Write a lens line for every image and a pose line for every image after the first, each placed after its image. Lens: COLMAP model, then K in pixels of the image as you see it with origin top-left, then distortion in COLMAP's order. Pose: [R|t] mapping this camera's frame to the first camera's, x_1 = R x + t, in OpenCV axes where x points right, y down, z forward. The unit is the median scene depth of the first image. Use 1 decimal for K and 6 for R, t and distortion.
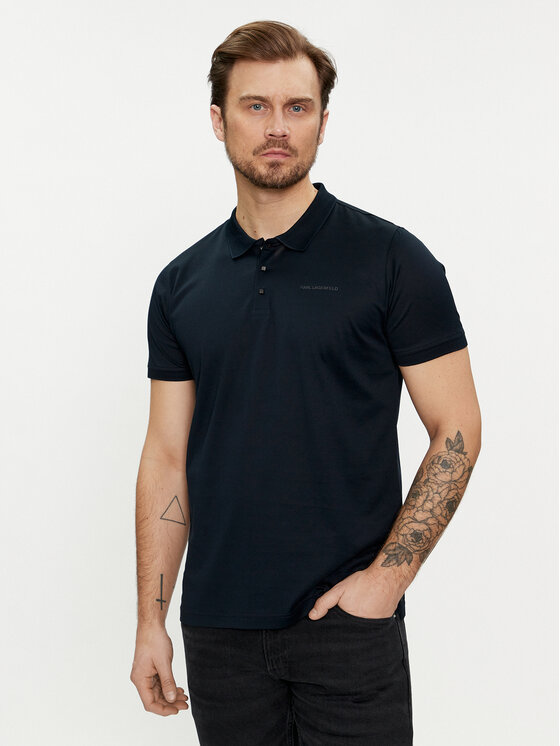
lens RADIAL K [[897.9, 0, 280.0], [0, 897.9, 373.0], [0, 0, 1]] dist [0.063164, -0.004231]
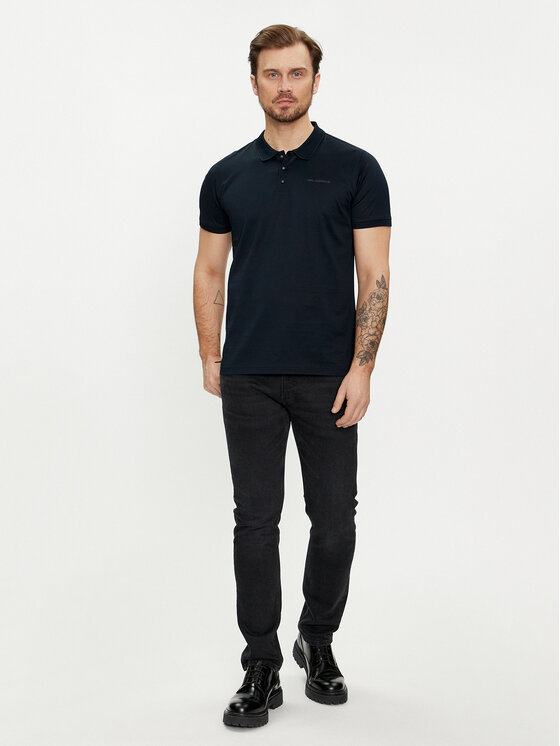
lens RADIAL K [[866.7, 0, 280.0], [0, 866.7, 373.0], [0, 0, 1]] dist [0.015929, 0.014909]
pose [[0.976194, 0.020865, -0.215893, 0.359545], [-0.000408, 0.995537, 0.094369, 0.121078], [0.216898, -0.092035, 0.971846, -0.683486]]
